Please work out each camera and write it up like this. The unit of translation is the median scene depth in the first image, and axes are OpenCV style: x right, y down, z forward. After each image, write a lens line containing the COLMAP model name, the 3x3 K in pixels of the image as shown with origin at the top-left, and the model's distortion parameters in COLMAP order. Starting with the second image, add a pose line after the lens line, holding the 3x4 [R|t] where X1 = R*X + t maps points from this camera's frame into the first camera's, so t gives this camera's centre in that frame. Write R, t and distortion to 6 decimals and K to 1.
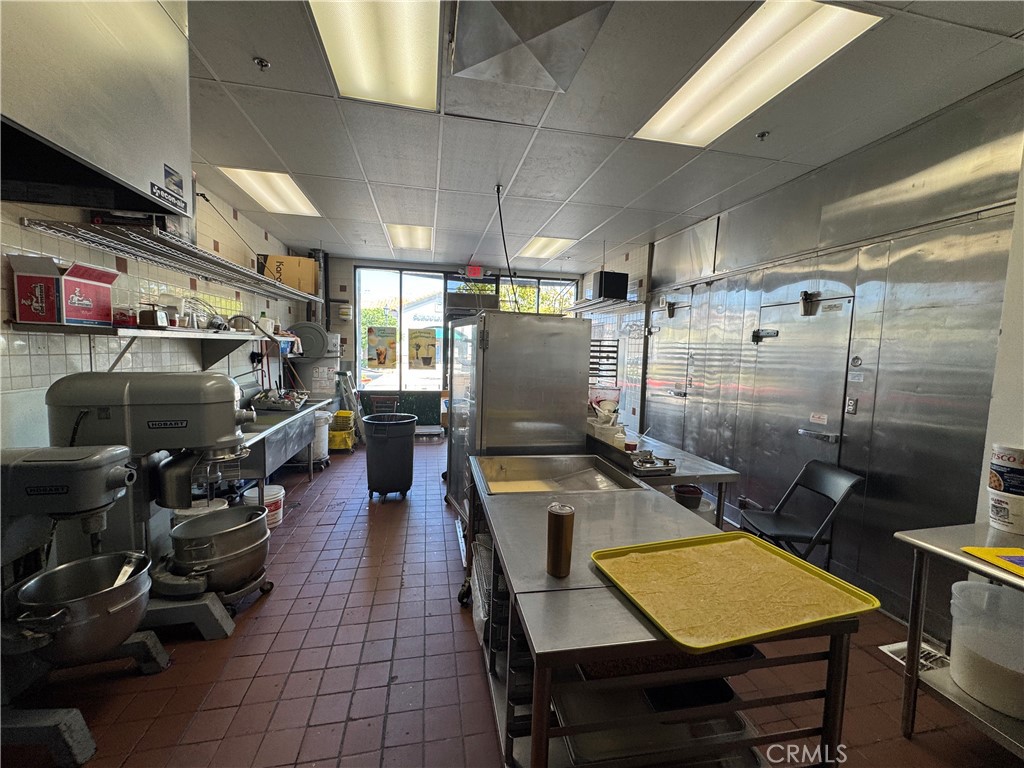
lens RADIAL K [[409.5, 0, 512.0], [0, 409.5, 384.0], [0, 0, 1]] dist [-0.000691, -0.000487]
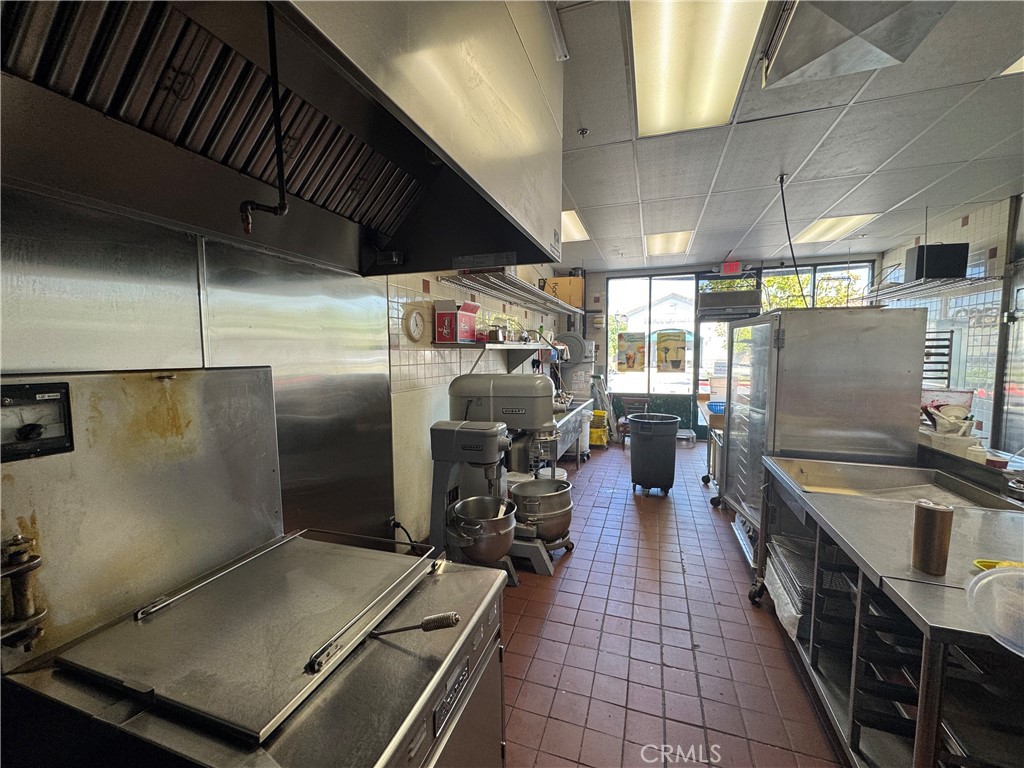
lens RADIAL K [[409.5, 0, 512.0], [0, 409.5, 384.0], [0, 0, 1]] dist [-0.000691, -0.000487]
pose [[0.858730, 0.004735, -0.512406, -0.065951], [-0.010880, 0.999900, -0.008995, 0.009280], [0.512312, 0.013299, 0.858696, -0.096741]]
